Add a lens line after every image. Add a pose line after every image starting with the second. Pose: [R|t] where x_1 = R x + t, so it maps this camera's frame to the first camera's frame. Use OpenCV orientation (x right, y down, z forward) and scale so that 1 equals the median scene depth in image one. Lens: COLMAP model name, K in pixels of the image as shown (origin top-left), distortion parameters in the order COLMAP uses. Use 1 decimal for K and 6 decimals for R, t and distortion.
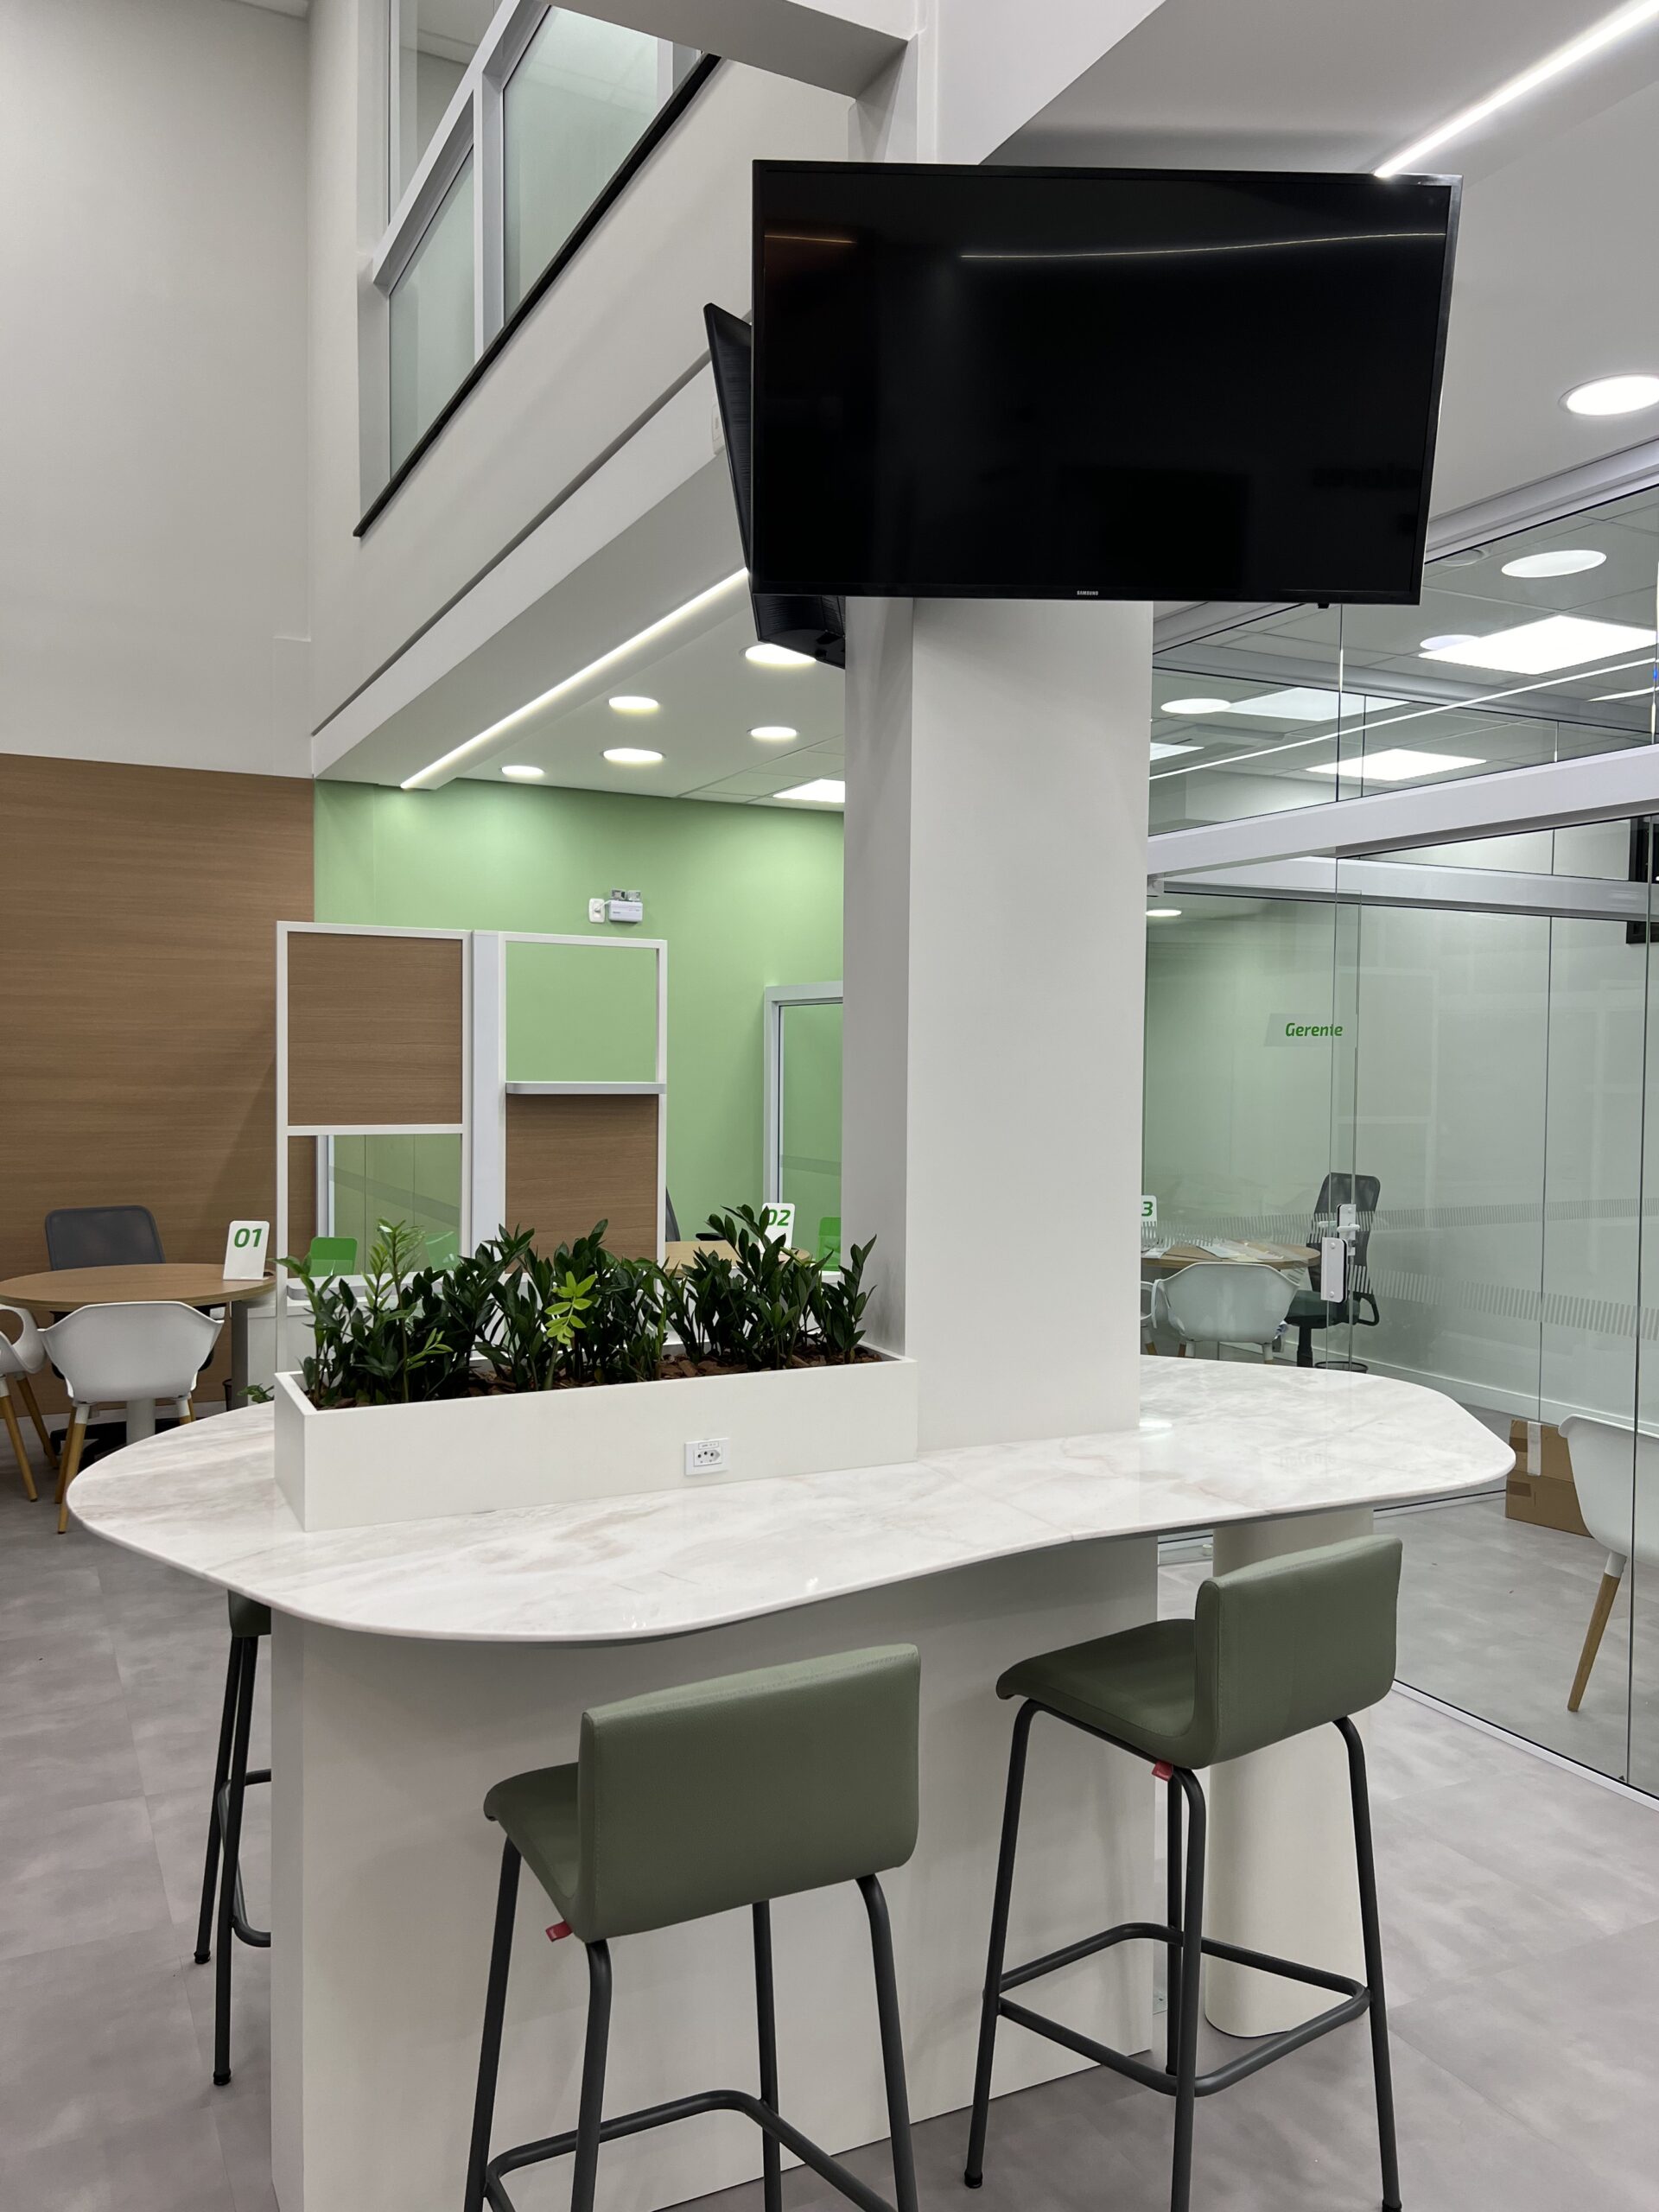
lens RADIAL K [[1643.9, 0, 816.9], [0, 1643.9, 1139.0], [0, 0, 1]] dist [0.002953, -0.000720]
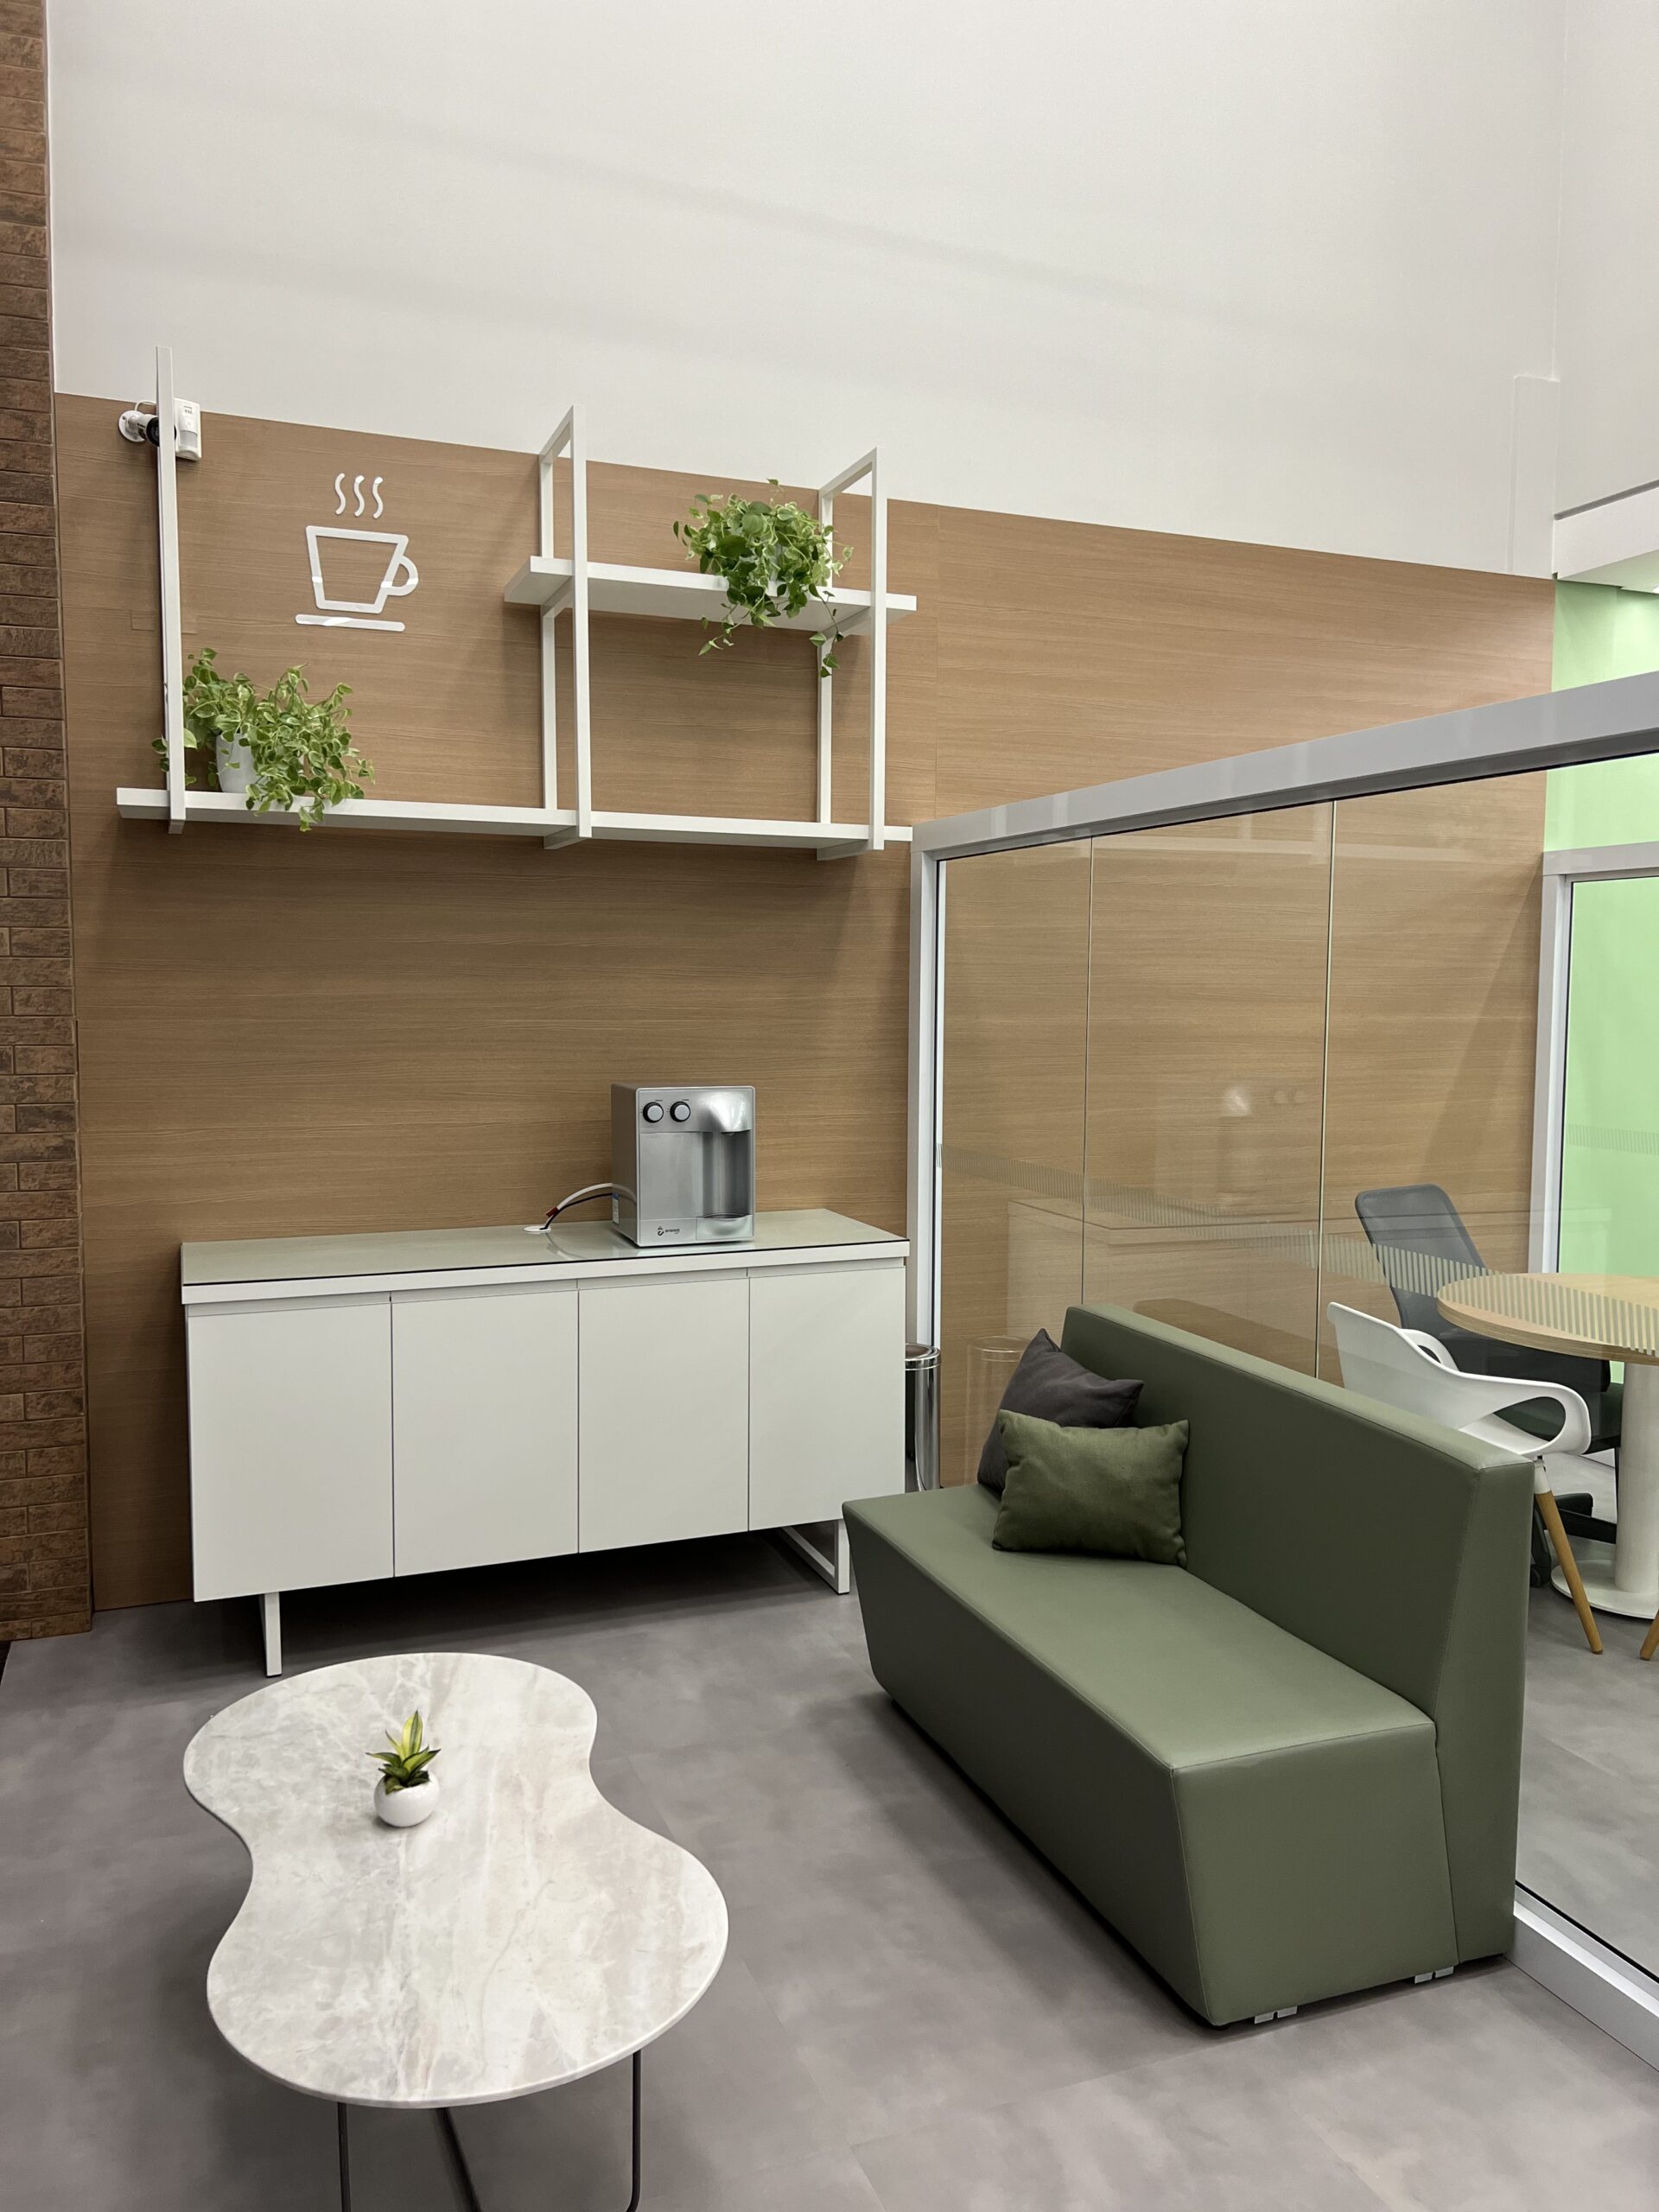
lens RADIAL K [[1650.7, 0, 835.3], [0, 1650.7, 1122.9], [0, 0, 1]] dist [0.075913, -0.098022]
pose [[0.995888, 0.006024, -0.090395, -0.588493], [-0.002581, 0.999268, 0.038159, -0.012167], [0.090559, -0.037768, 0.995175, 0.262935]]
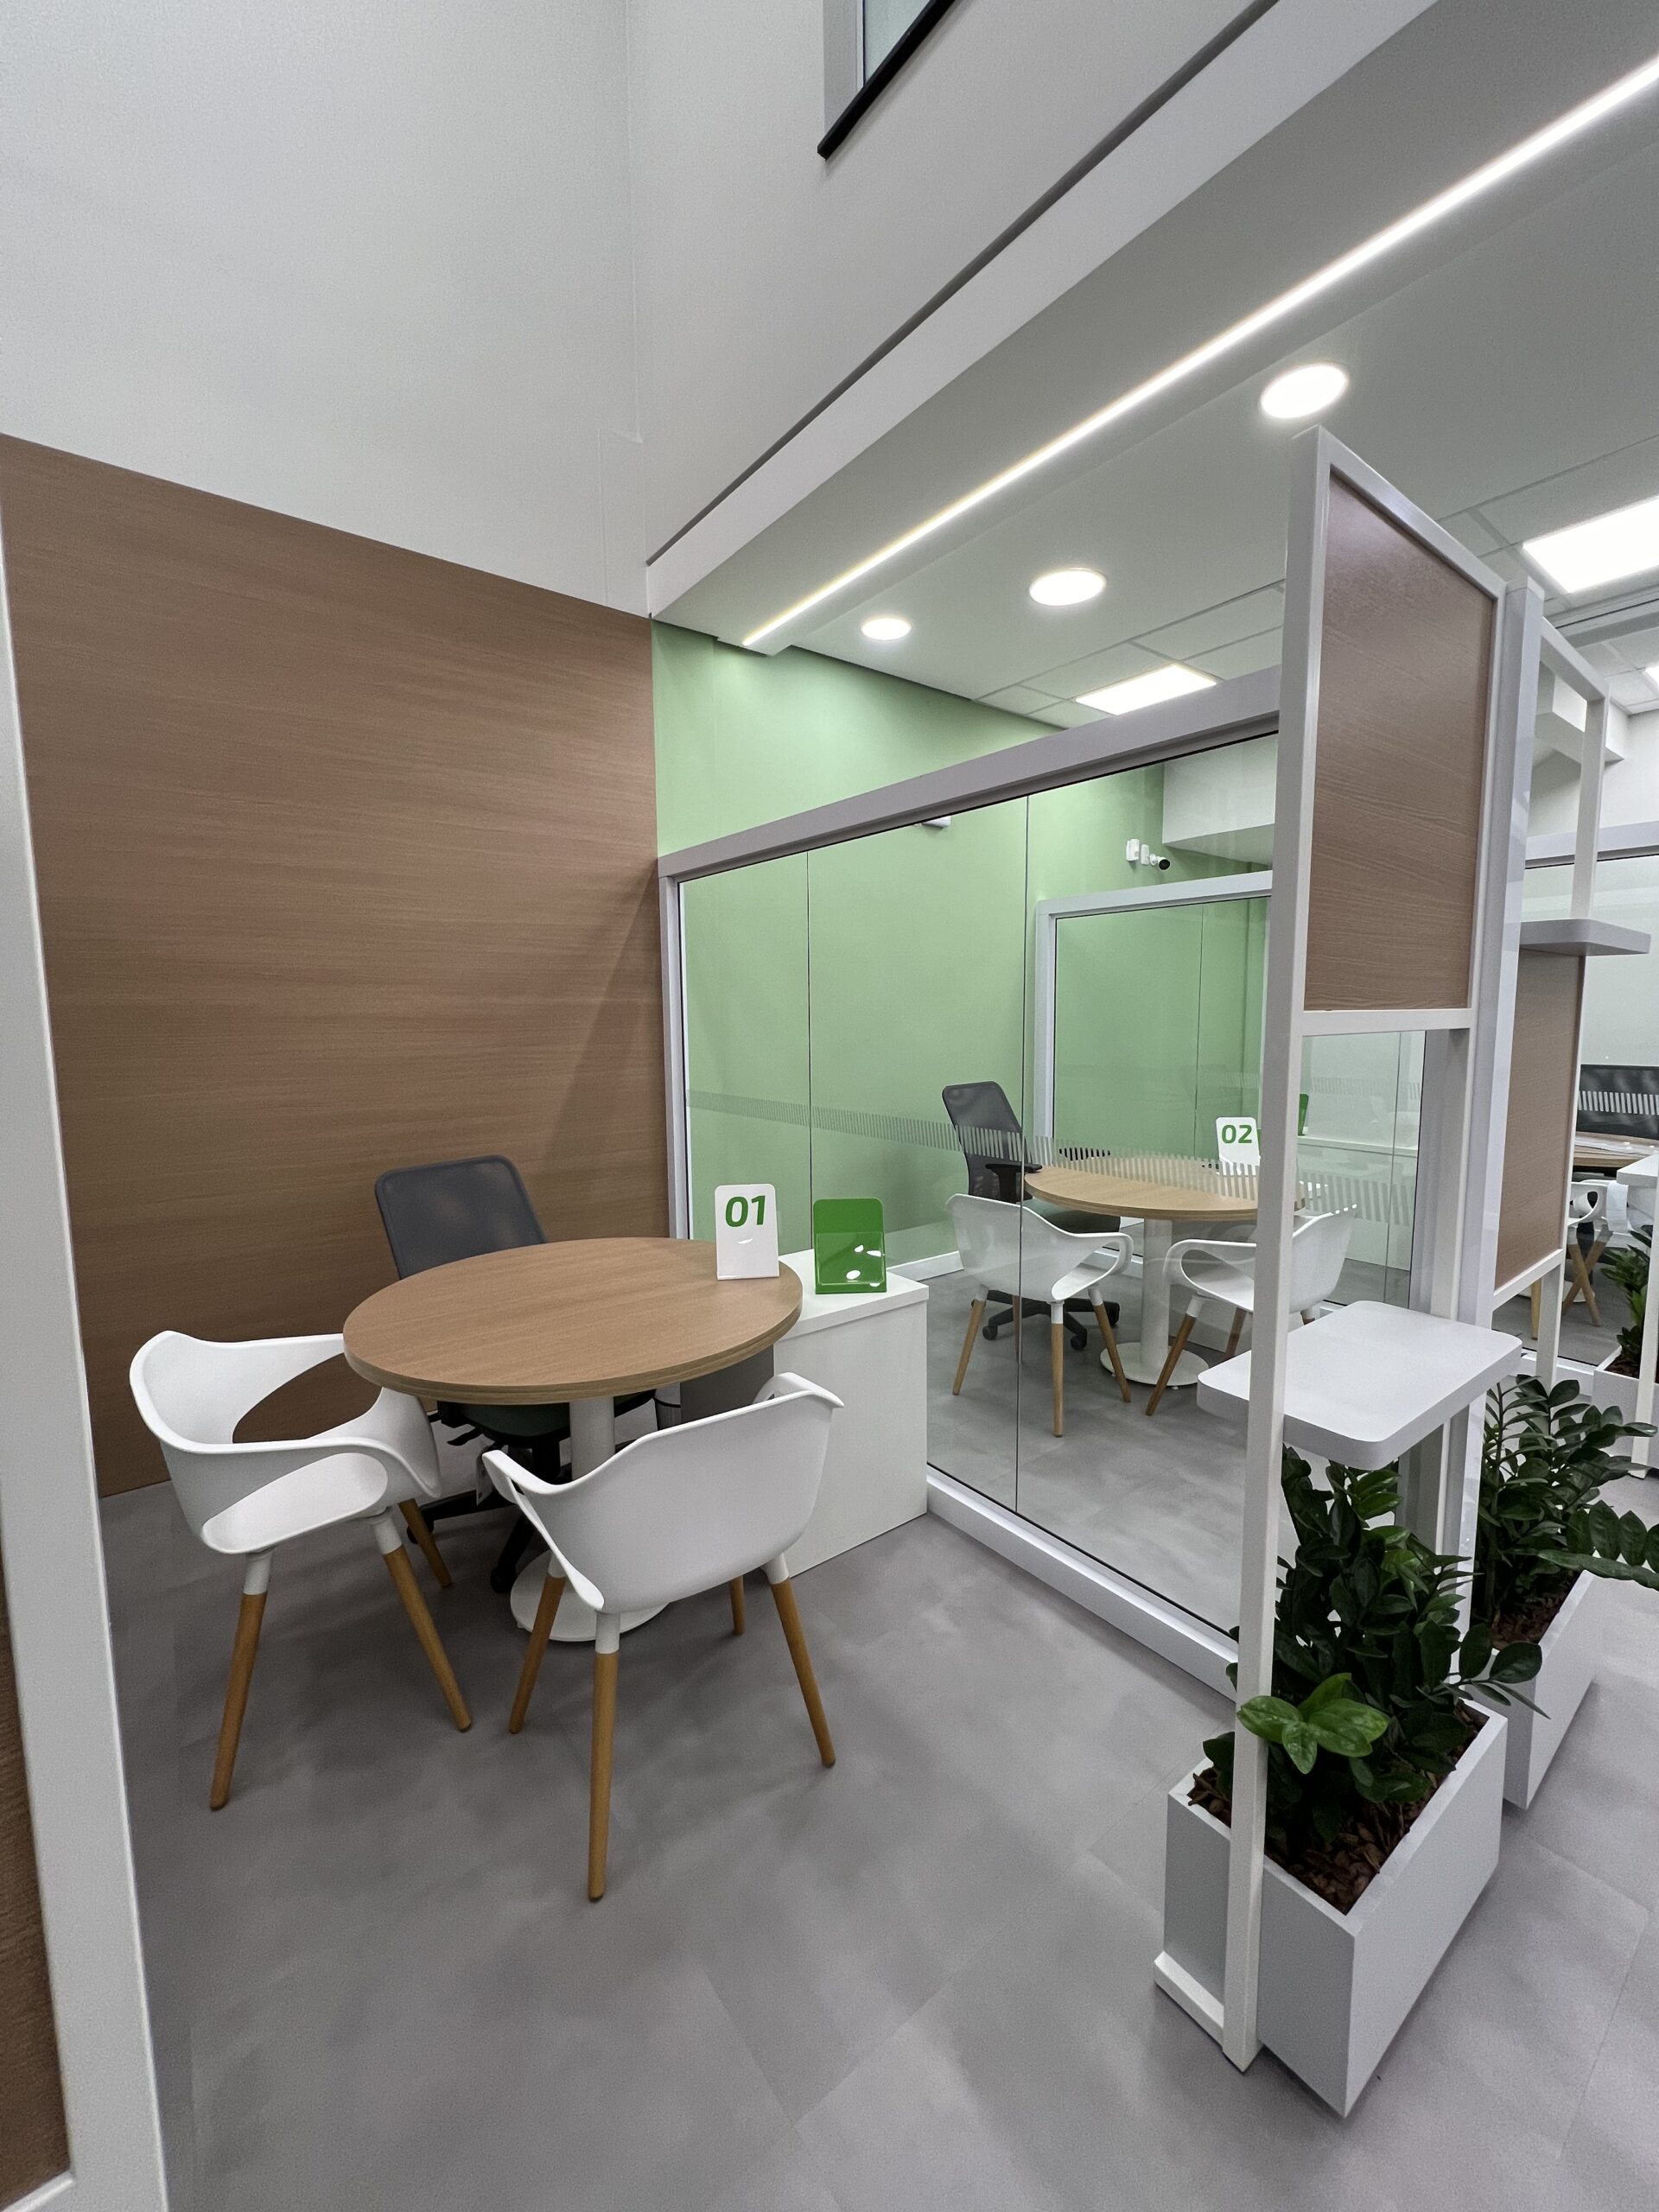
lens RADIAL K [[892.7, 0, 796.8], [0, 892.7, 1109.0], [0, 0, 1]] dist [-0.001691, 0.000061]
pose [[0.988016, -0.034779, 0.150381, -0.332158], [0.025947, 0.997843, 0.060299, -0.000307], [-0.152154, -0.055675, 0.986787, 0.576063]]
